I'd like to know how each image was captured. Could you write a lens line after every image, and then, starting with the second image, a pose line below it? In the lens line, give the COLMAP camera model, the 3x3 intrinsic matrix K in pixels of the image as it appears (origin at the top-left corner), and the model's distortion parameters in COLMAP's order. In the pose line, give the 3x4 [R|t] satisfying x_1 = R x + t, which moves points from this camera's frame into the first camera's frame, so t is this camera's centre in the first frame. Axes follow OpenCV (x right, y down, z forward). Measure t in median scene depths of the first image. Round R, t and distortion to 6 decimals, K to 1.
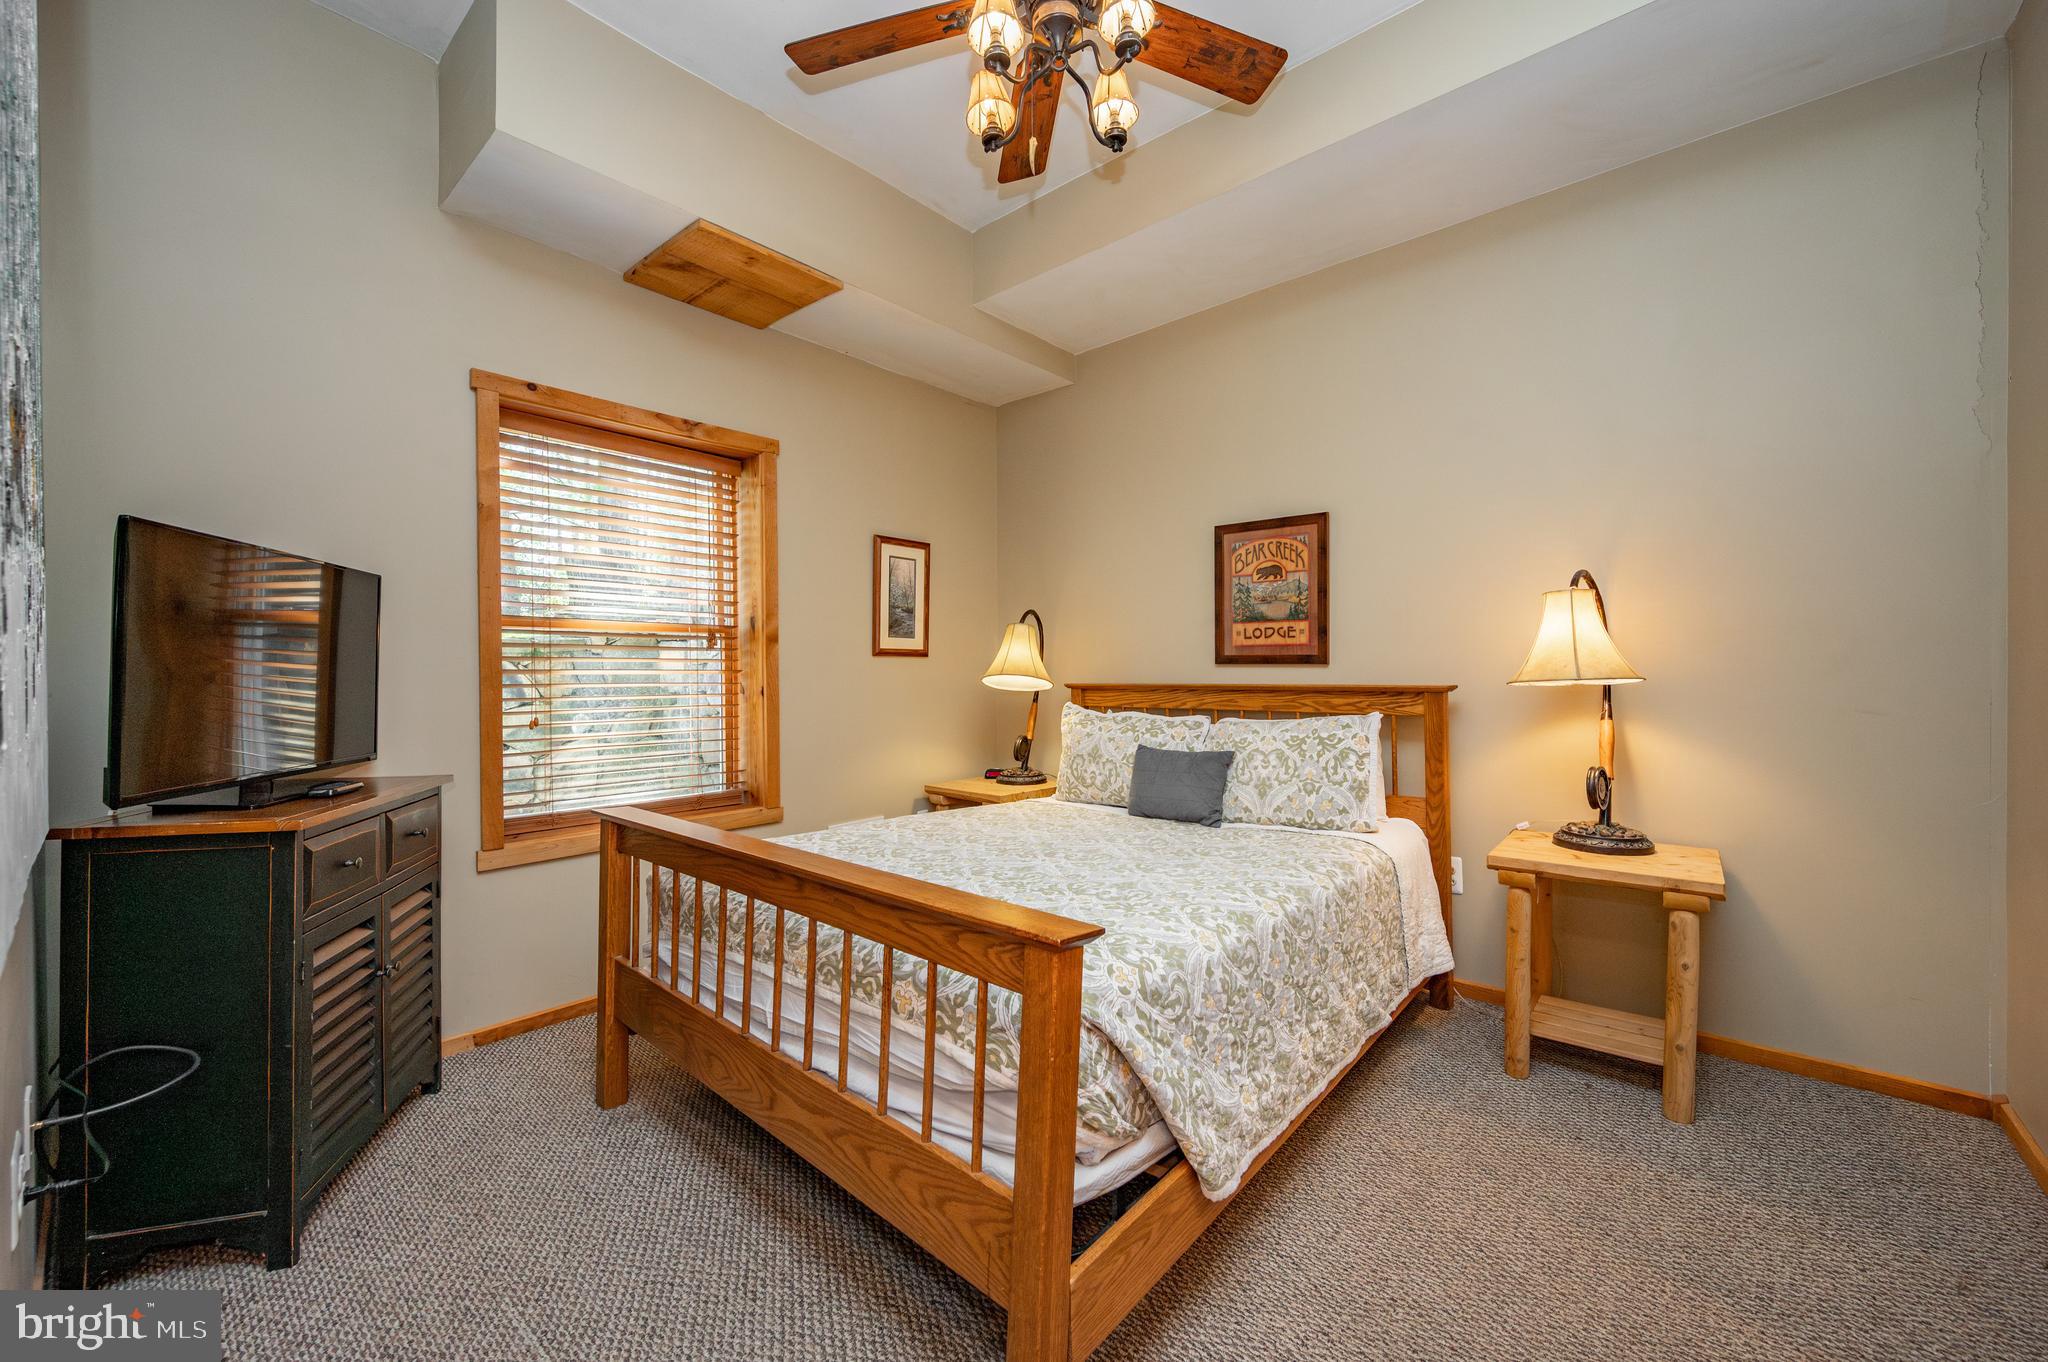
lens RADIAL K [[817.5, 0, 1021.3], [0, 817.5, 676.3], [0, 0, 1]] dist [0.000457, -0.000333]
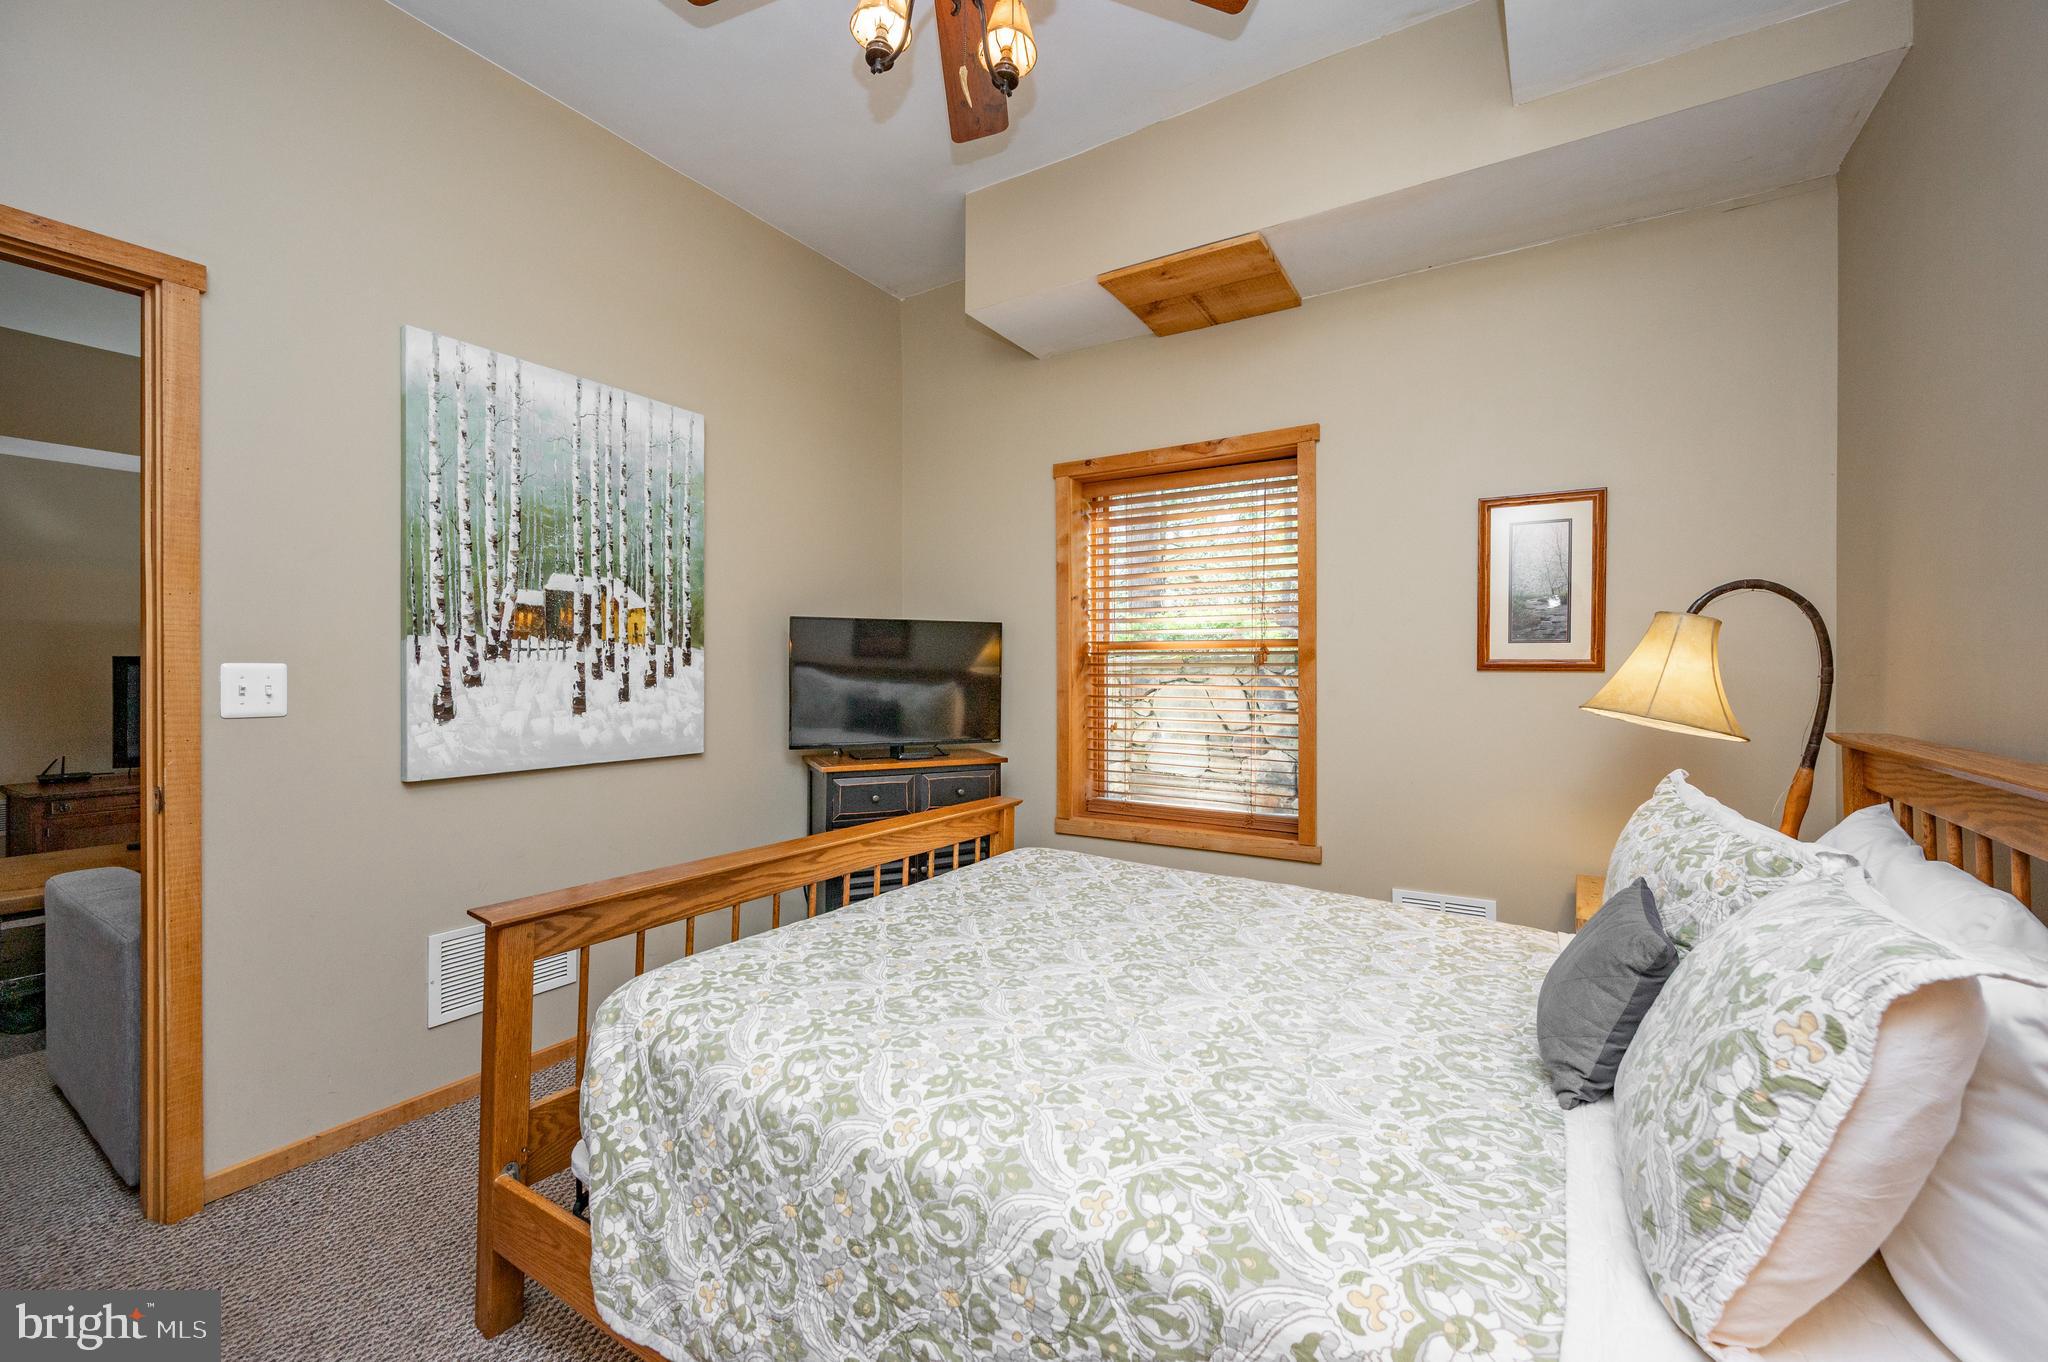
lens RADIAL K [[817.5, 0, 1030.3], [0, 817.5, 670.1], [0, 0, 1]] dist [0.000457, -0.000333]
pose [[0.158089, 0.008566, -0.987388, 0.593047], [-0.004125, 0.999959, 0.008015, -0.038280], [0.987416, 0.002806, 0.158117, 0.652546]]
